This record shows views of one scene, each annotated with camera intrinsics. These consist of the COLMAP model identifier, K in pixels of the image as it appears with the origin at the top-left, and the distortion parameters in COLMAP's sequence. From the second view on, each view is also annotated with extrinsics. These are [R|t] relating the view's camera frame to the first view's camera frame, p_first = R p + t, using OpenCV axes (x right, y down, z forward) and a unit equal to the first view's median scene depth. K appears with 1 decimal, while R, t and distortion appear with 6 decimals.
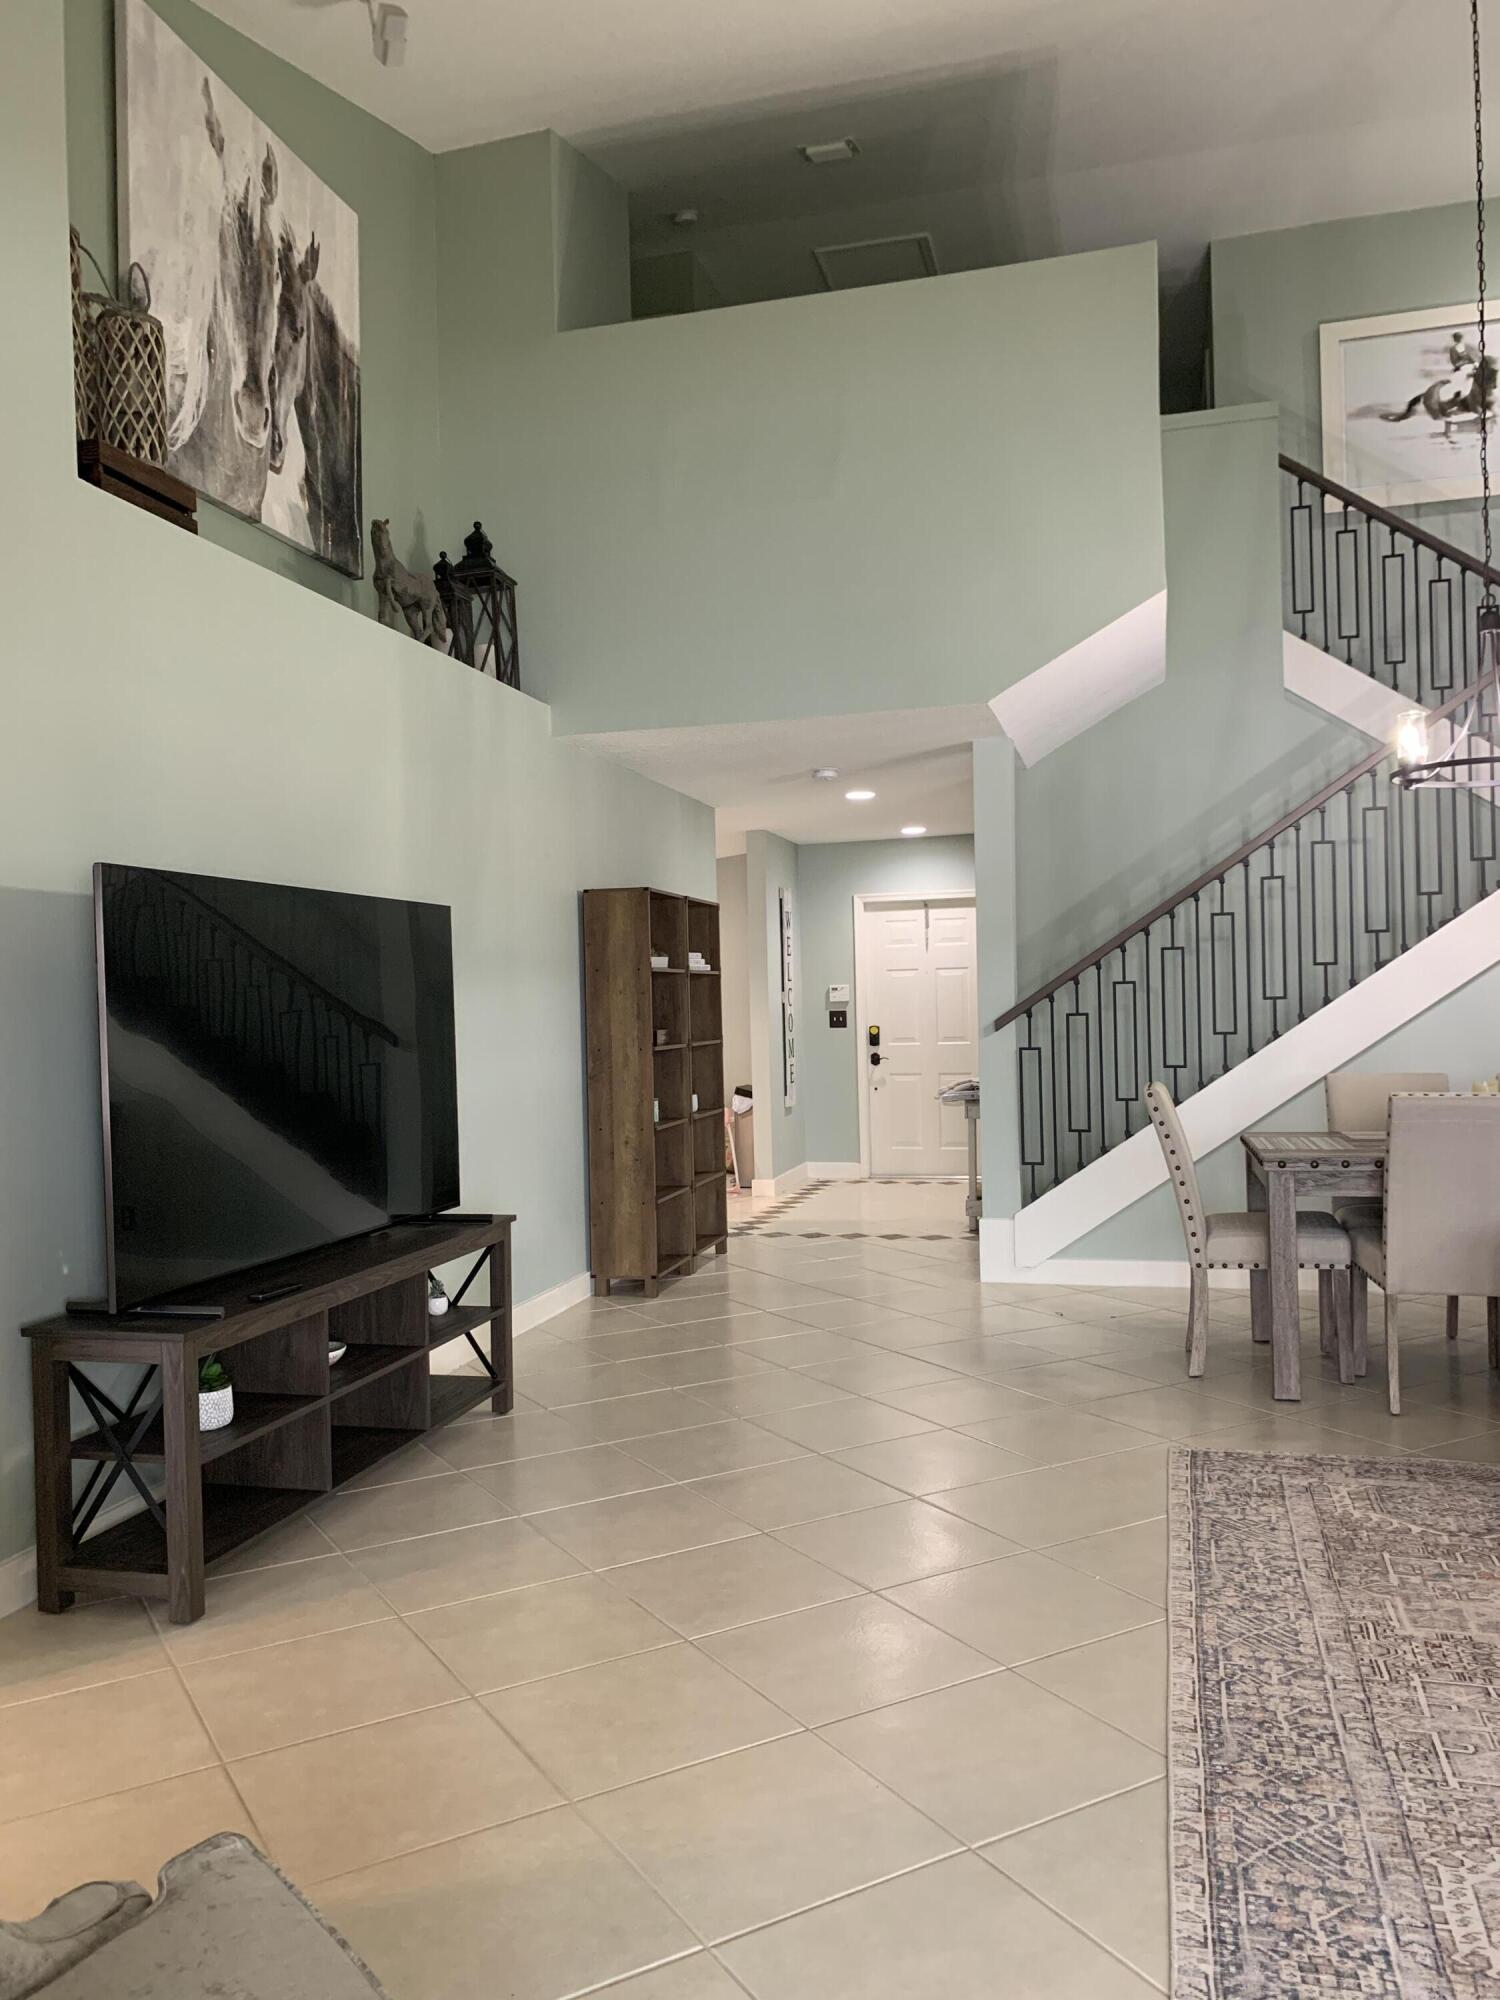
lens RADIAL K [[1519.1, 0, 749.6], [0, 1519.1, 992.1], [0, 0, 1]] dist [0.014819, -0.015833]
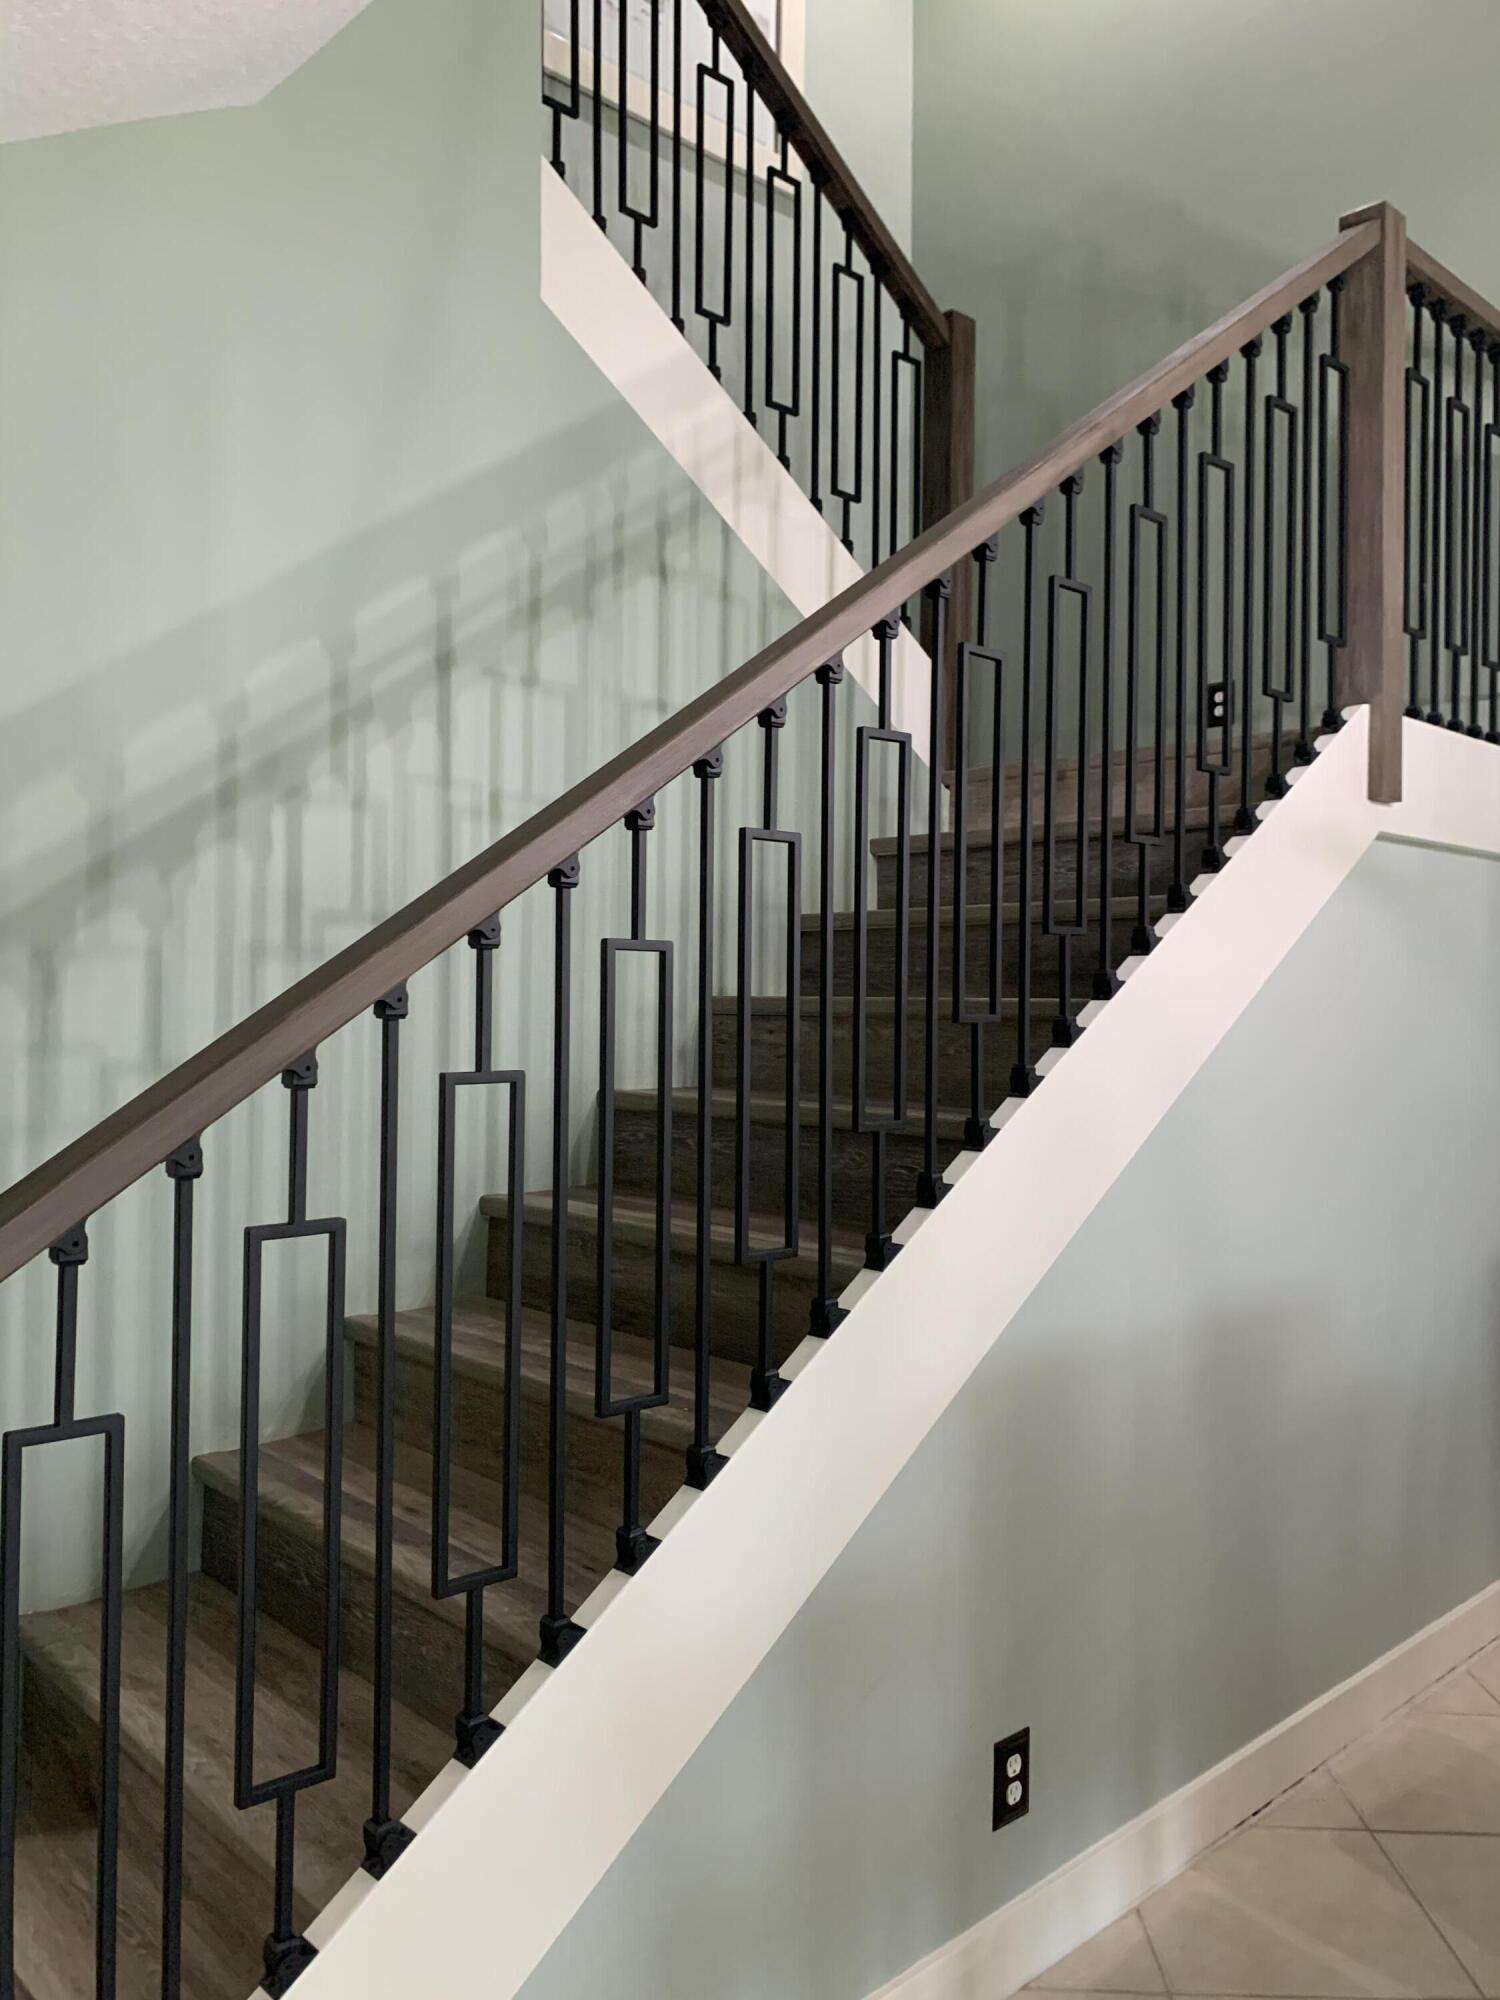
lens RADIAL K [[1524.2, 0, 746.2], [0, 1524.2, 981.6], [0, 0, 1]] dist [0.004248, -0.002030]
pose [[0.533276, 0.034354, 0.845243, 0.157766], [-0.028113, 0.999343, -0.022880, -0.039009], [-0.845474, -0.011561, 0.533892, 1.813924]]
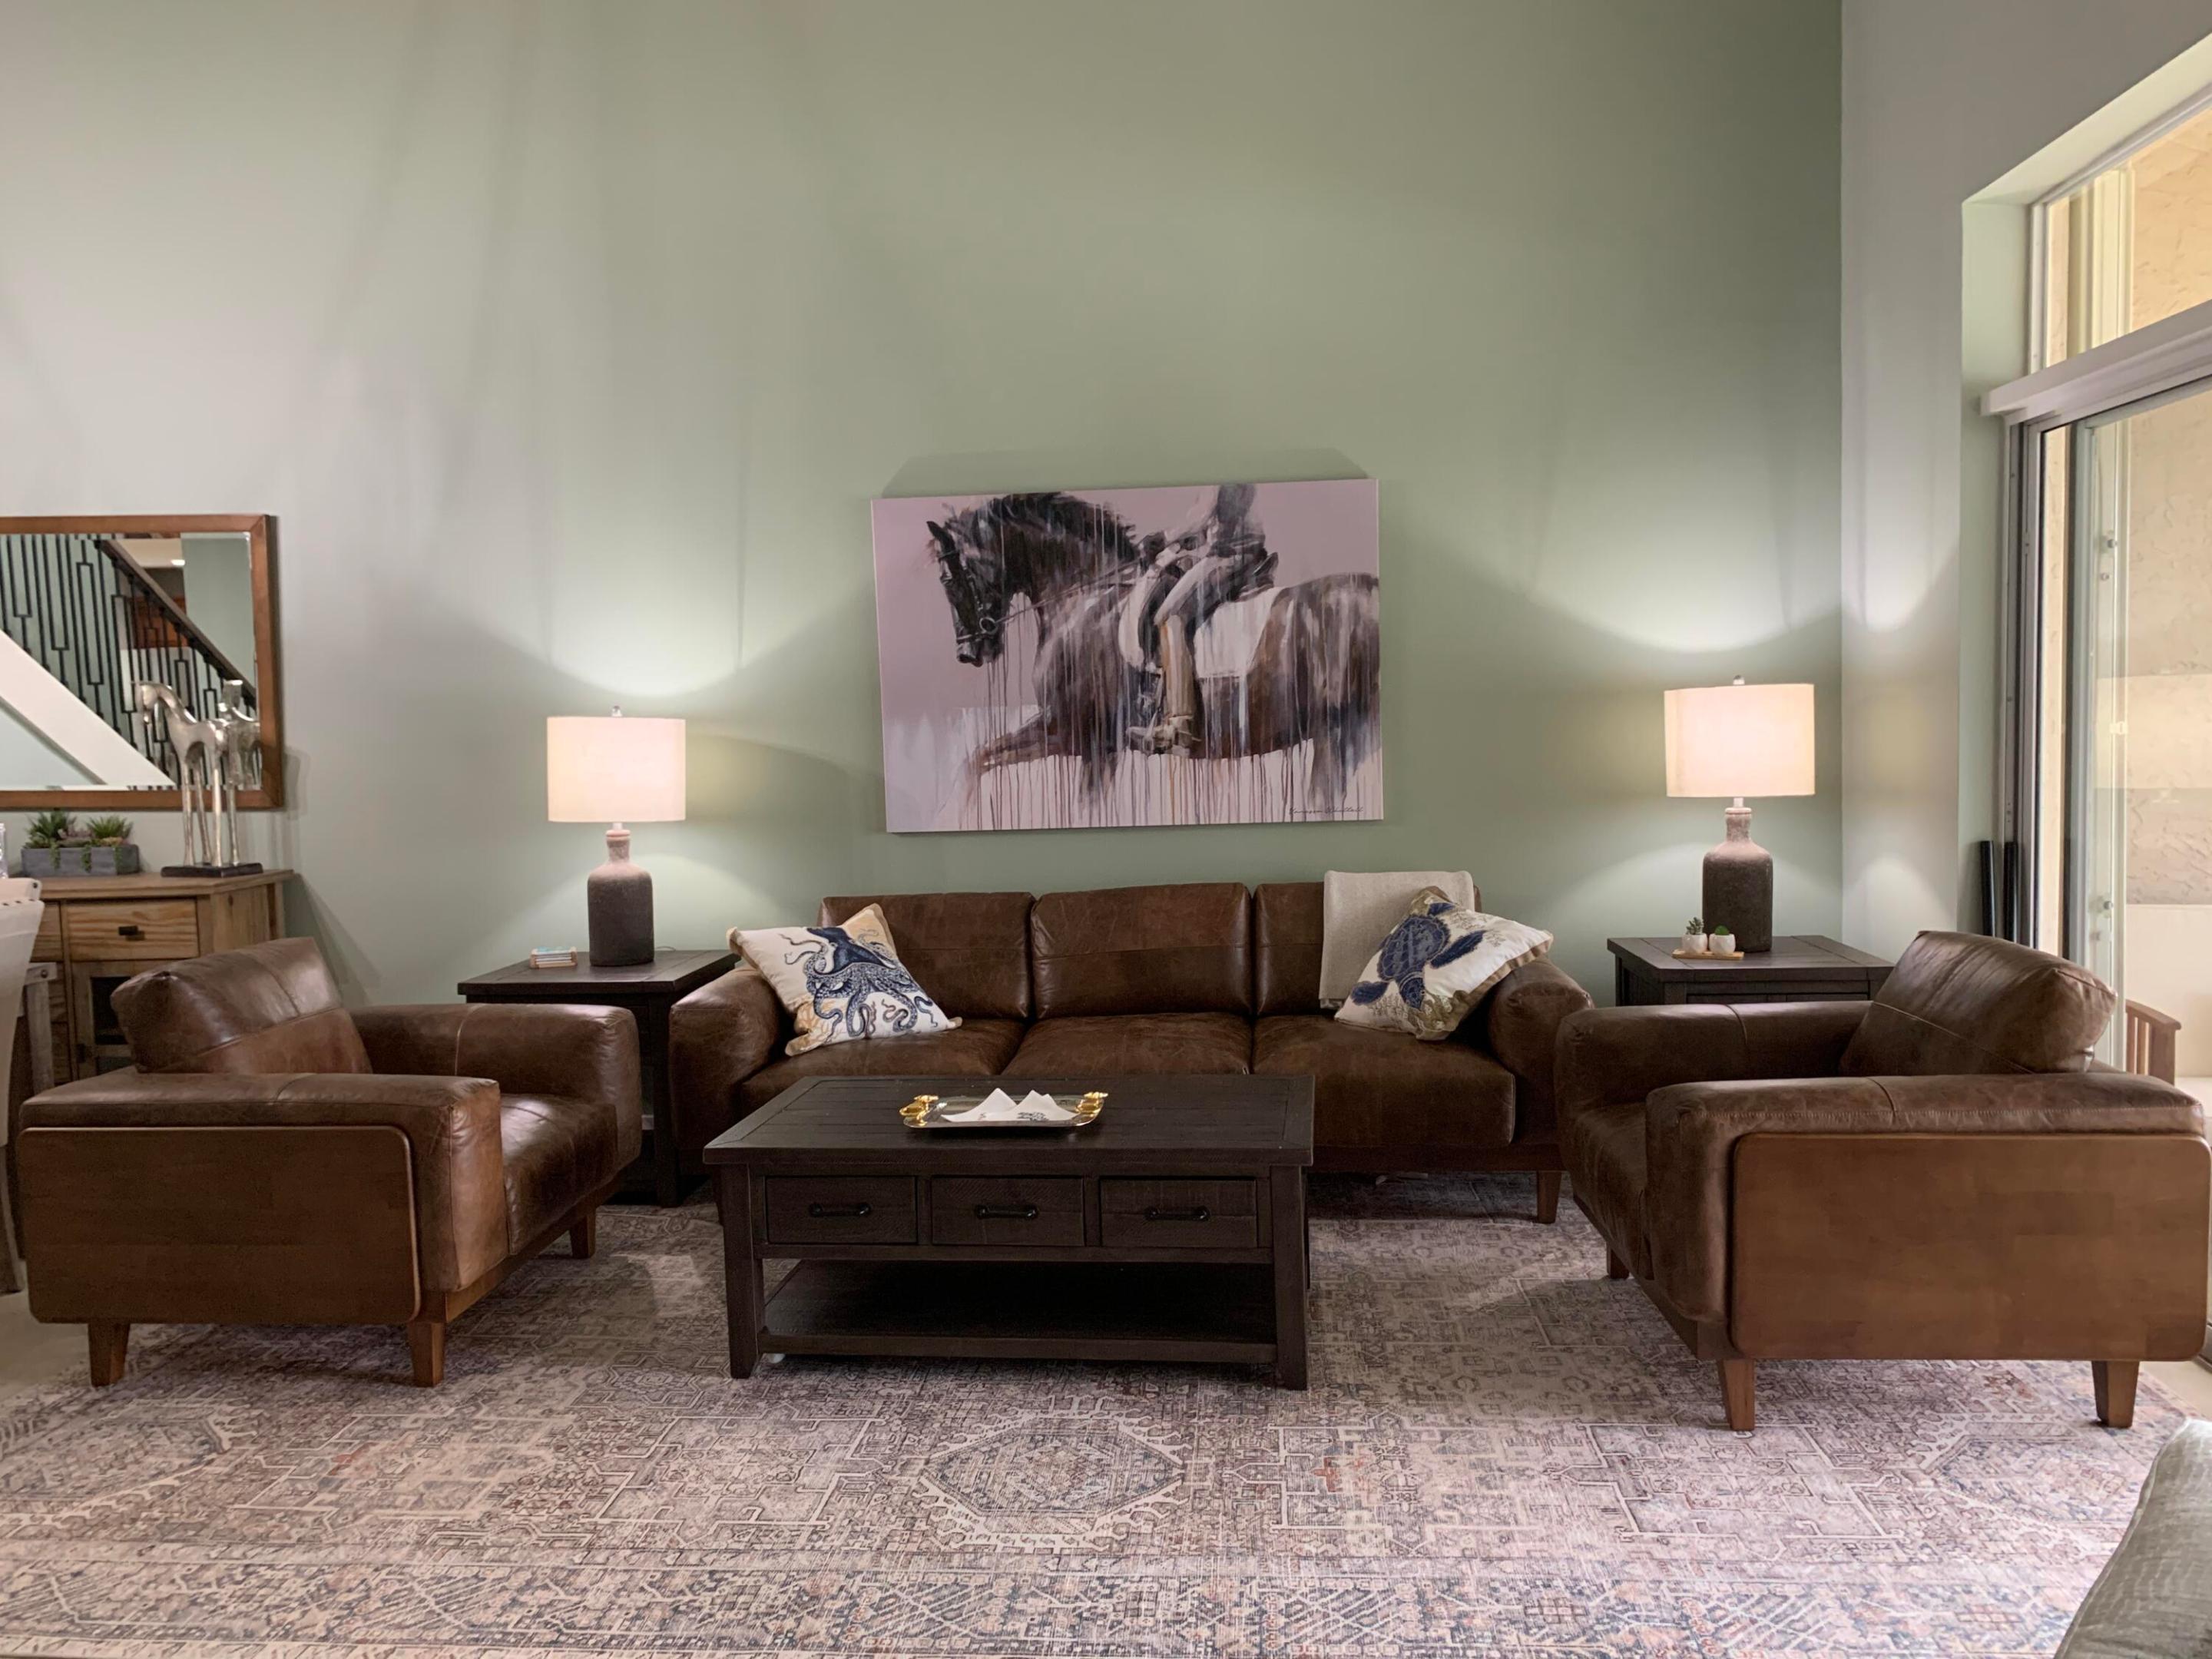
lens RADIAL K [[1673.2, 0, 1104.8], [0, 1673.2, 818.9], [0, 0, 1]] dist [0.002609, -0.005826]
pose [[-0.173270, -0.036542, 0.984196, -0.522697], [0.025907, 0.998797, 0.041645, -0.005500], [-0.984533, 0.032713, -0.172115, 0.751875]]
